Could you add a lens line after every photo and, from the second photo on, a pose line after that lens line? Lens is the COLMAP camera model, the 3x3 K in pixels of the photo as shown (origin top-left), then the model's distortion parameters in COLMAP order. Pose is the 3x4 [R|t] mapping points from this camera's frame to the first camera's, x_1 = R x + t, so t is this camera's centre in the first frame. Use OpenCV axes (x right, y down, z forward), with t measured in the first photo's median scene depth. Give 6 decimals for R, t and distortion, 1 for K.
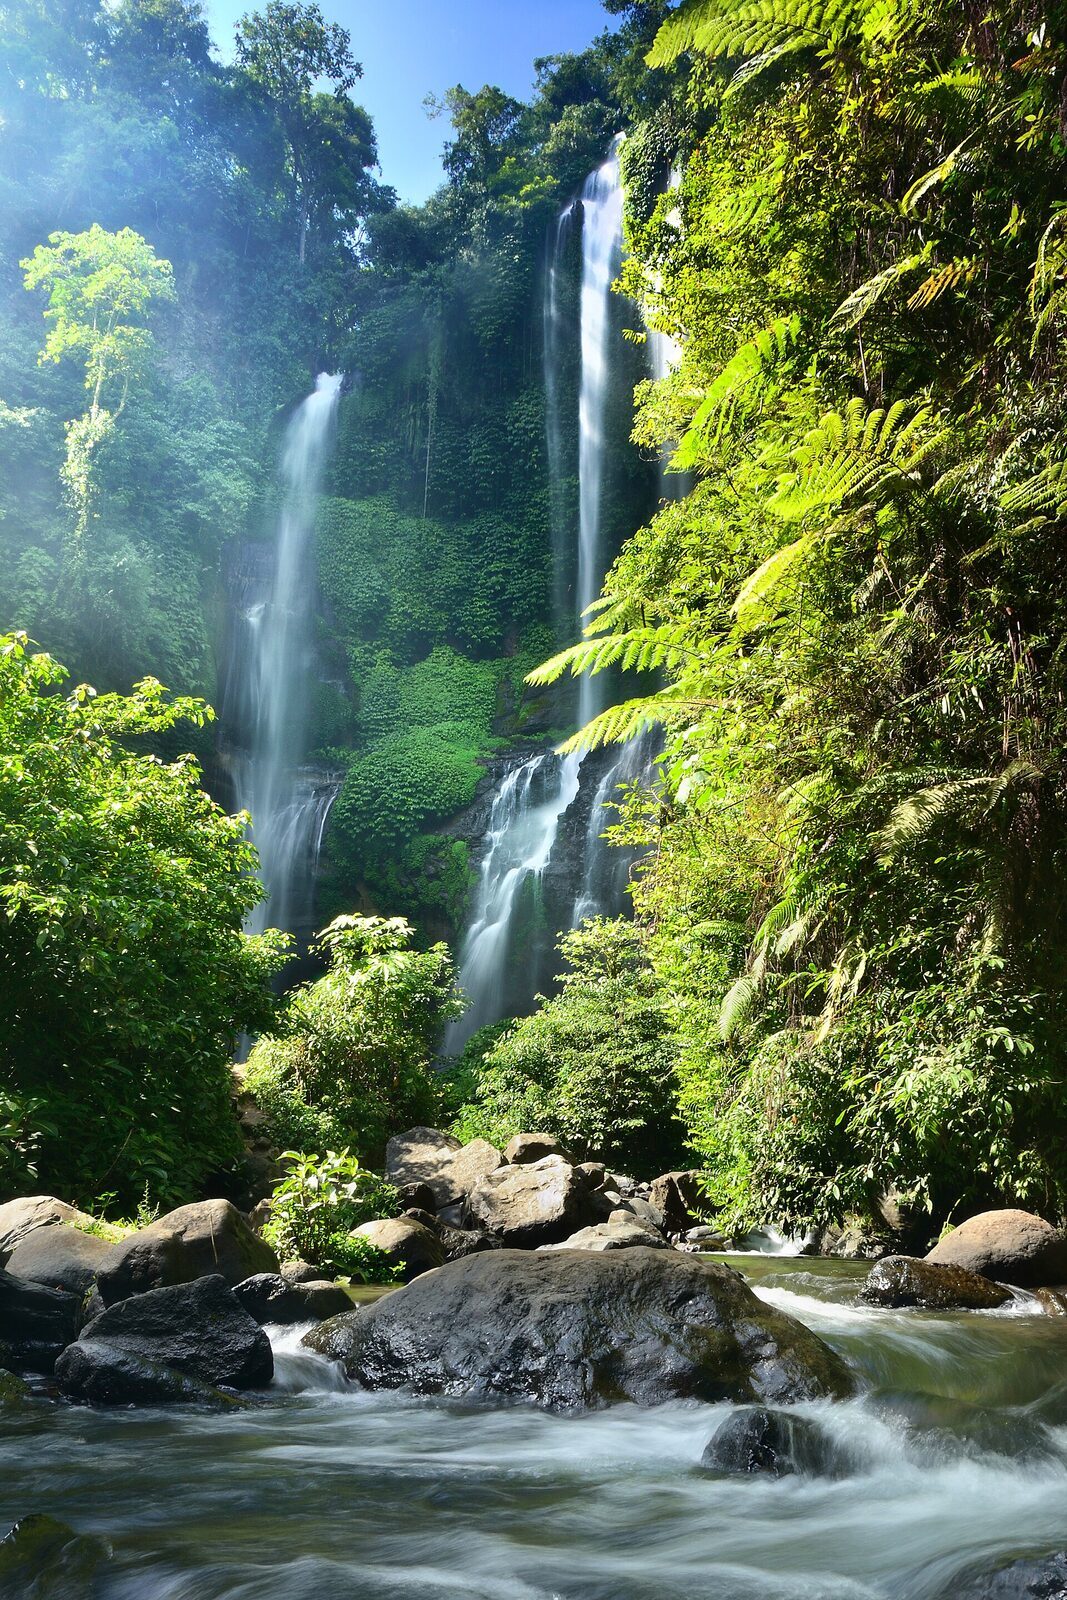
lens RADIAL K [[1297.1, 0, 533.5], [0, 1297.1, 800.0], [0, 0, 1]] dist [0.015228, 0.004850]
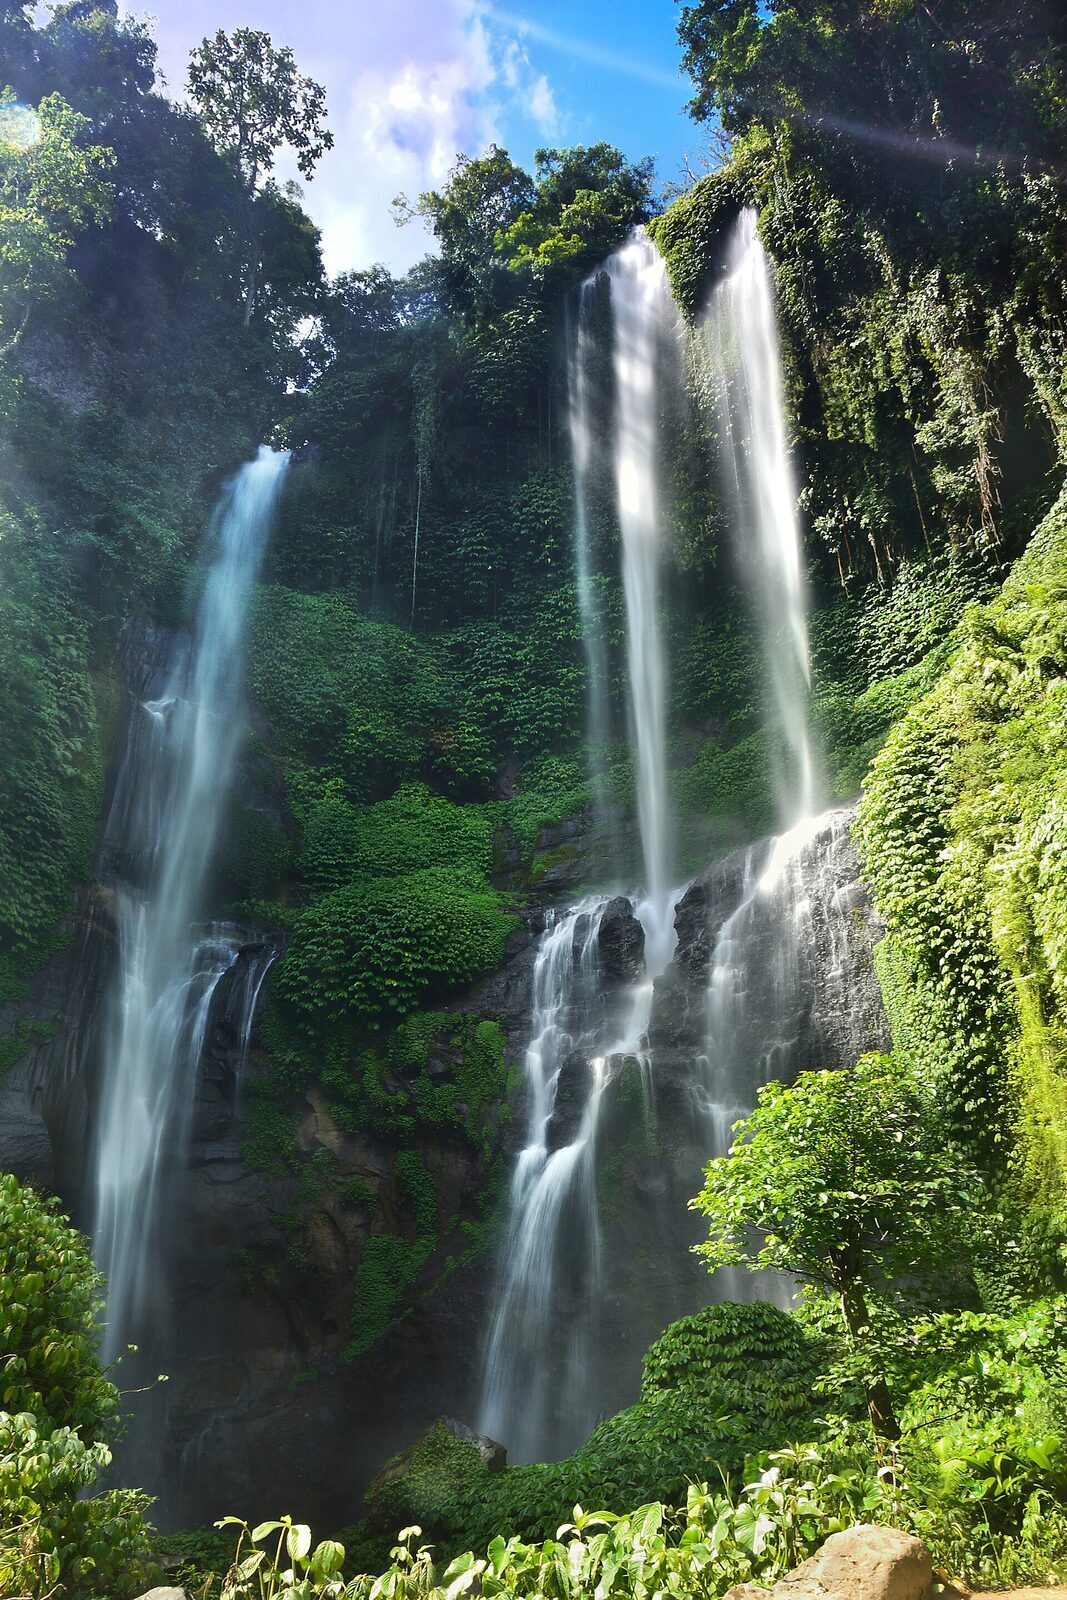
lens RADIAL K [[1297.1, 0, 533.5], [0, 1297.1, 800.0], [0, 0, 1]] dist [0.015228, 0.004850]
pose [[0.989079, 0.060316, 0.134480, -0.103055], [-0.028065, 0.972810, -0.229899, 0.058625], [-0.144690, 0.223614, 0.963878, 0.293783]]
